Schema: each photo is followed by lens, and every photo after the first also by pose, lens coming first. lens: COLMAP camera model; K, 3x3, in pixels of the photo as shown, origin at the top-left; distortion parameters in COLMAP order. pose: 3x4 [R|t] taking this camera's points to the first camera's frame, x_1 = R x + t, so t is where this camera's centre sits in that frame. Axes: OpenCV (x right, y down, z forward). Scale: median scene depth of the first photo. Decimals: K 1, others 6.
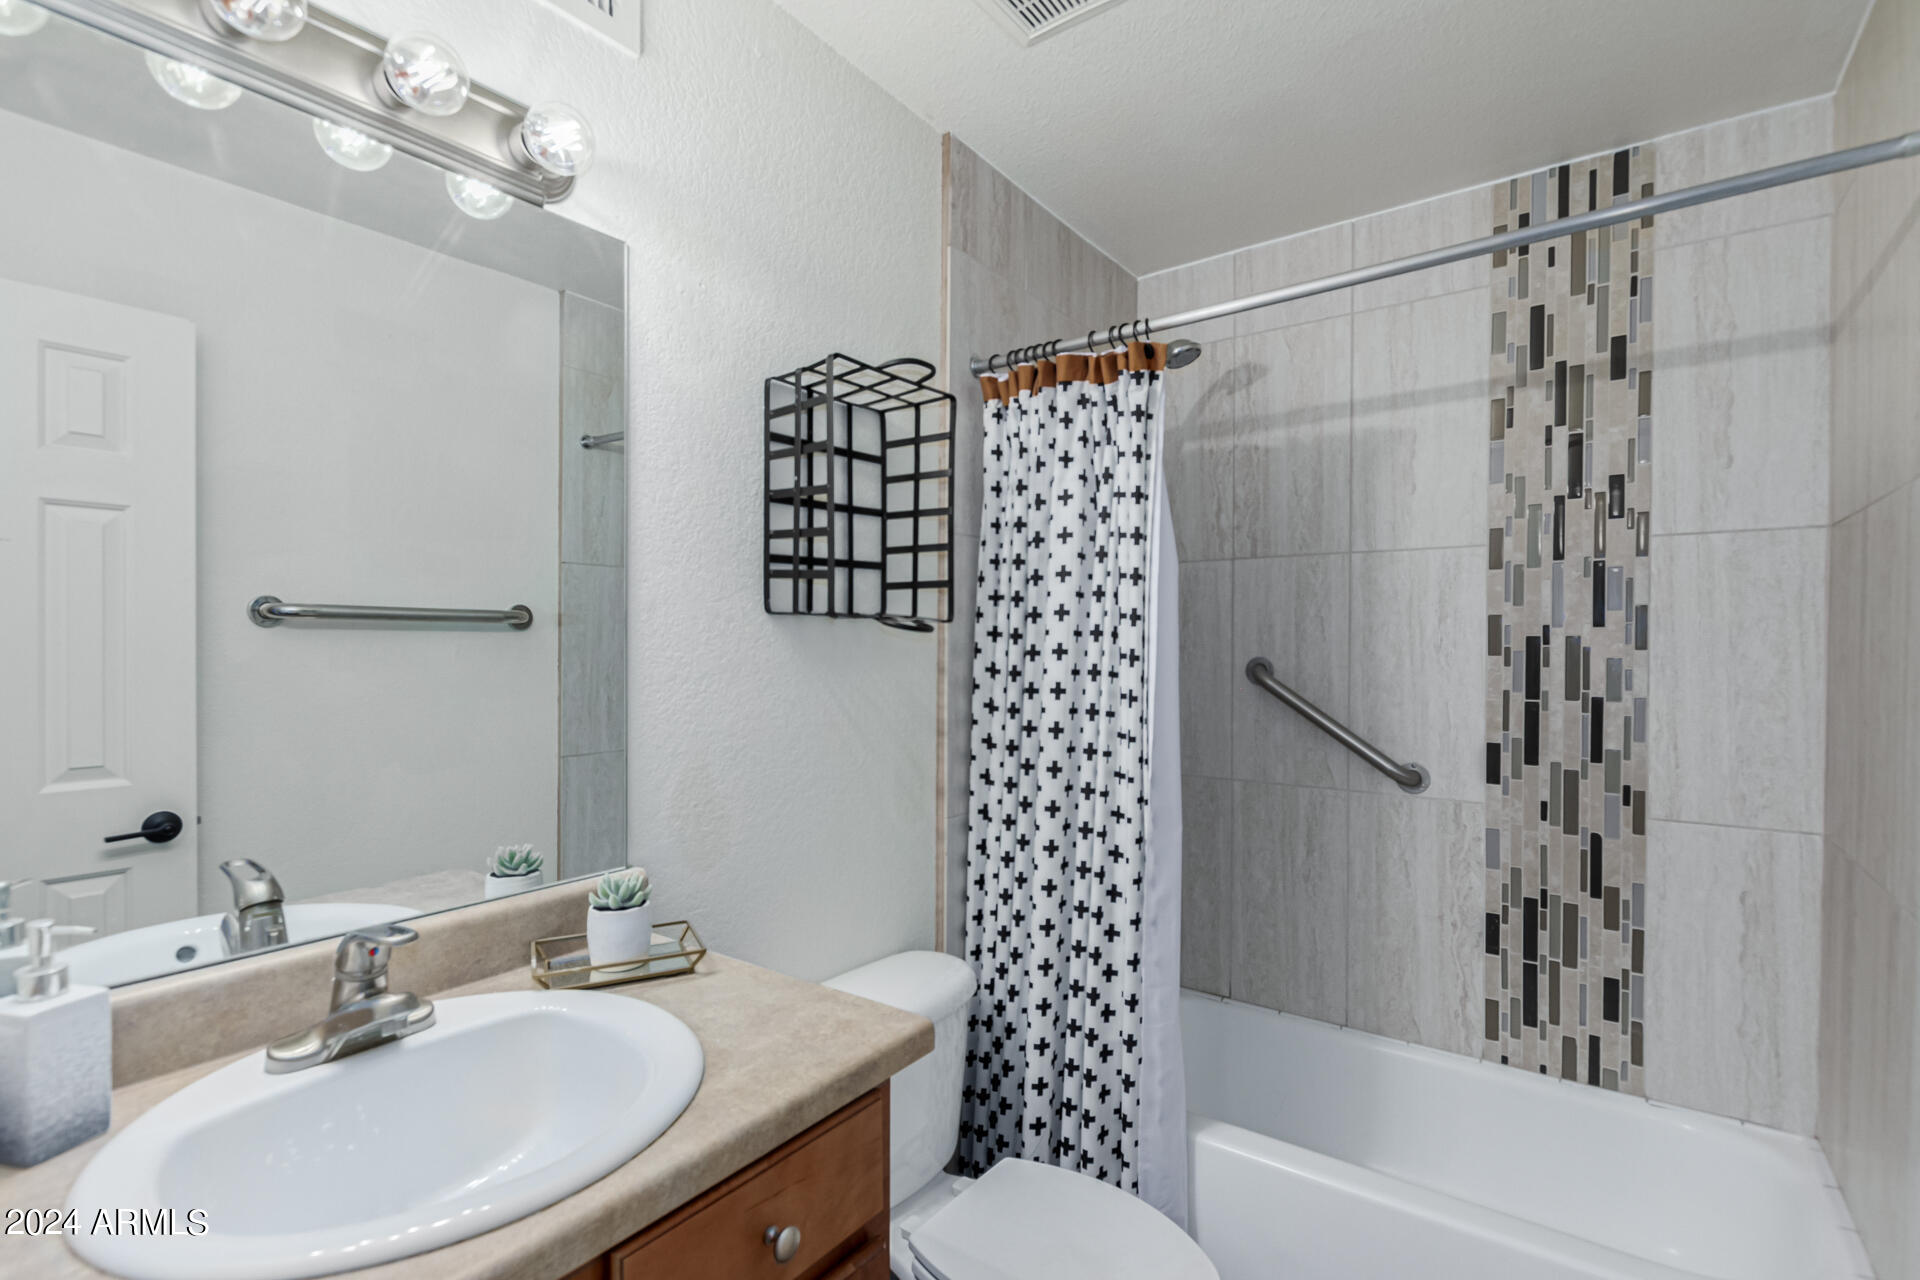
lens RADIAL K [[898.0, 0, 963.6], [0, 898.0, 655.9], [0, 0, 1]] dist [0.001163, 0.000397]
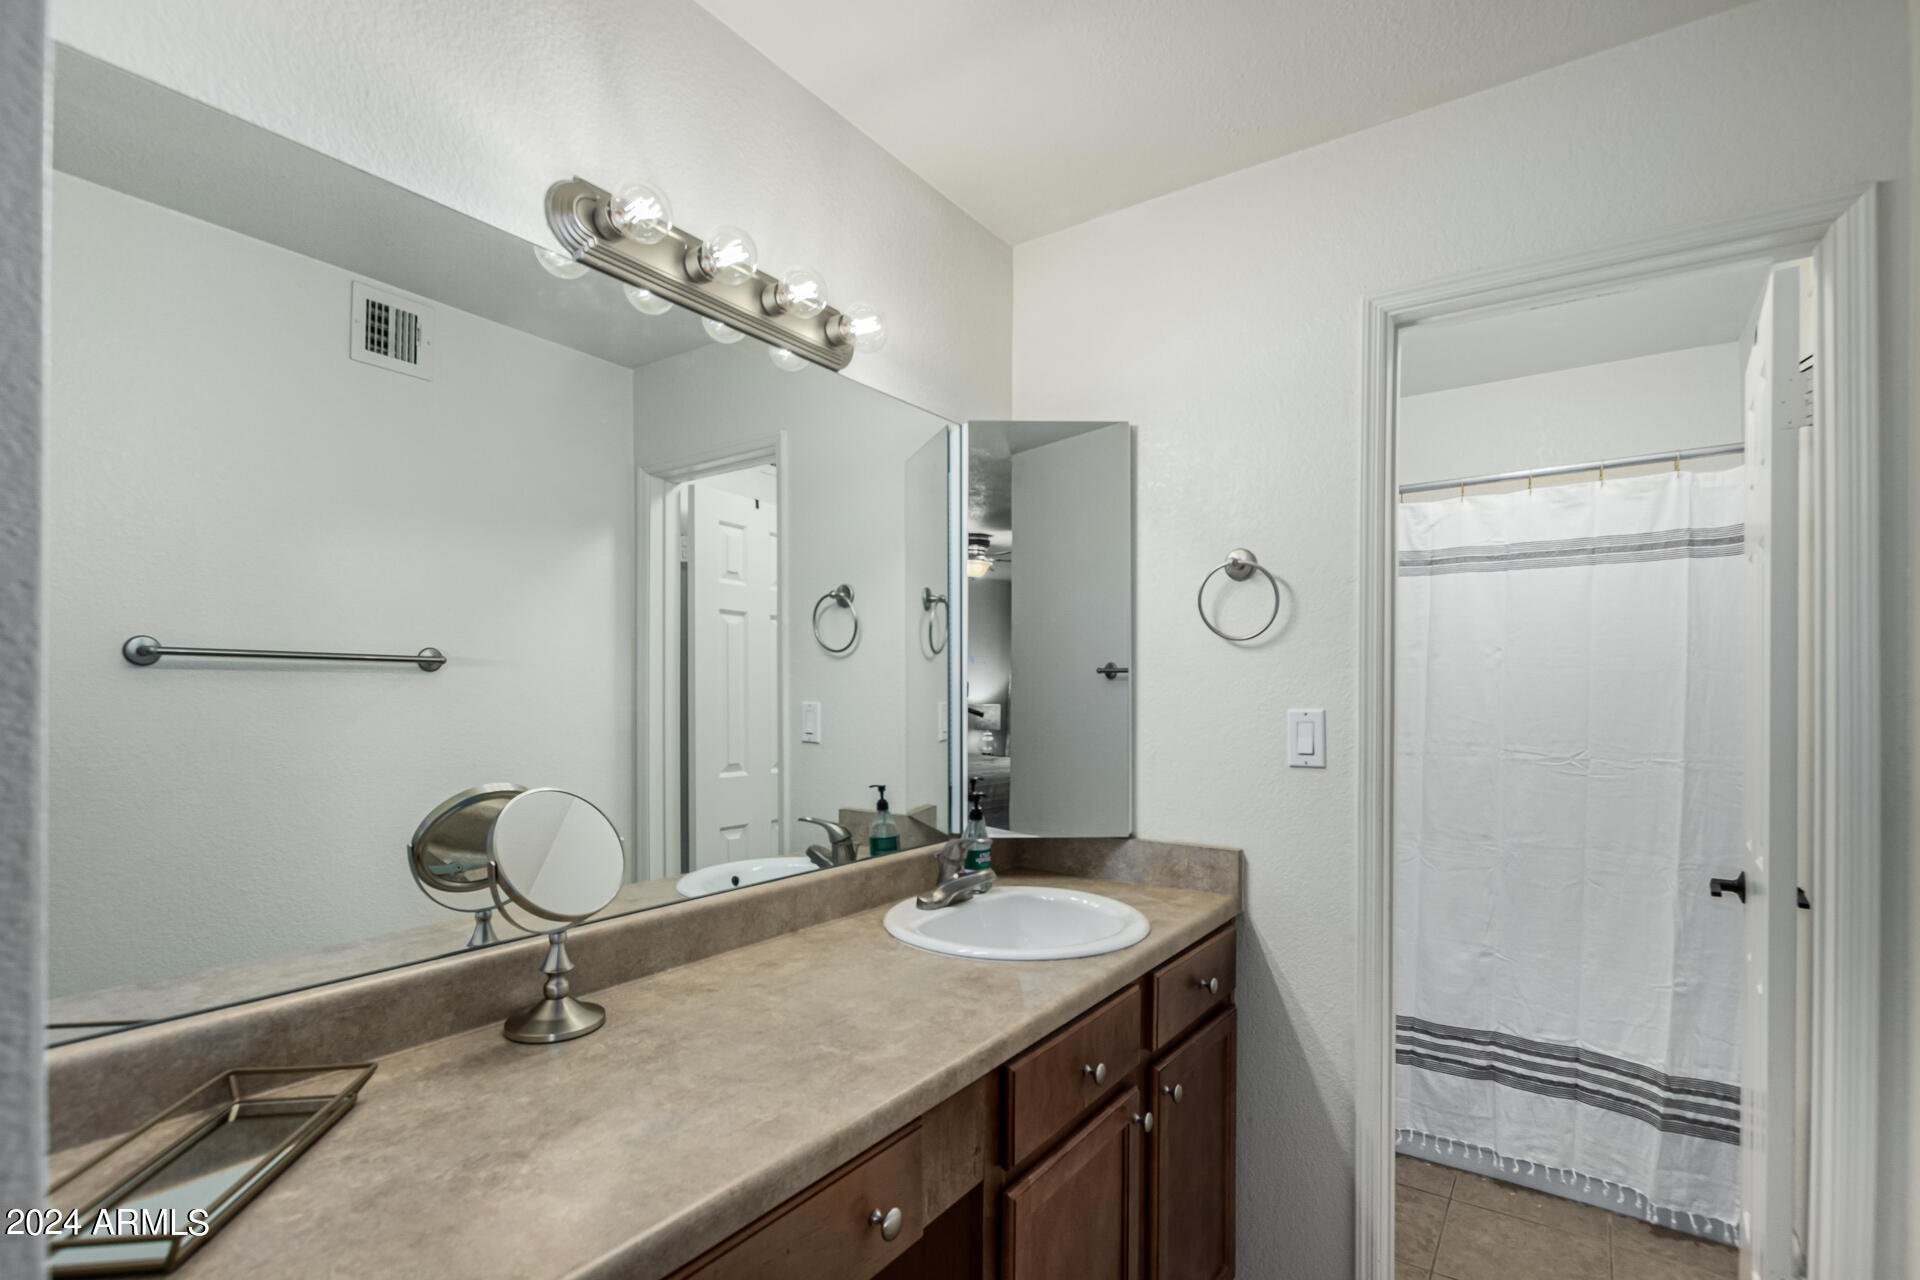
lens RADIAL K [[907.8, 0, 956.9], [0, 907.8, 686.2], [0, 0, 1]] dist [0.000190, 0.000078]
pose [[0.999558, -0.001816, -0.029679, -0.123388], [0.001543, 0.999956, -0.009211, -0.001886], [0.029694, 0.009161, 0.999517, -0.192025]]
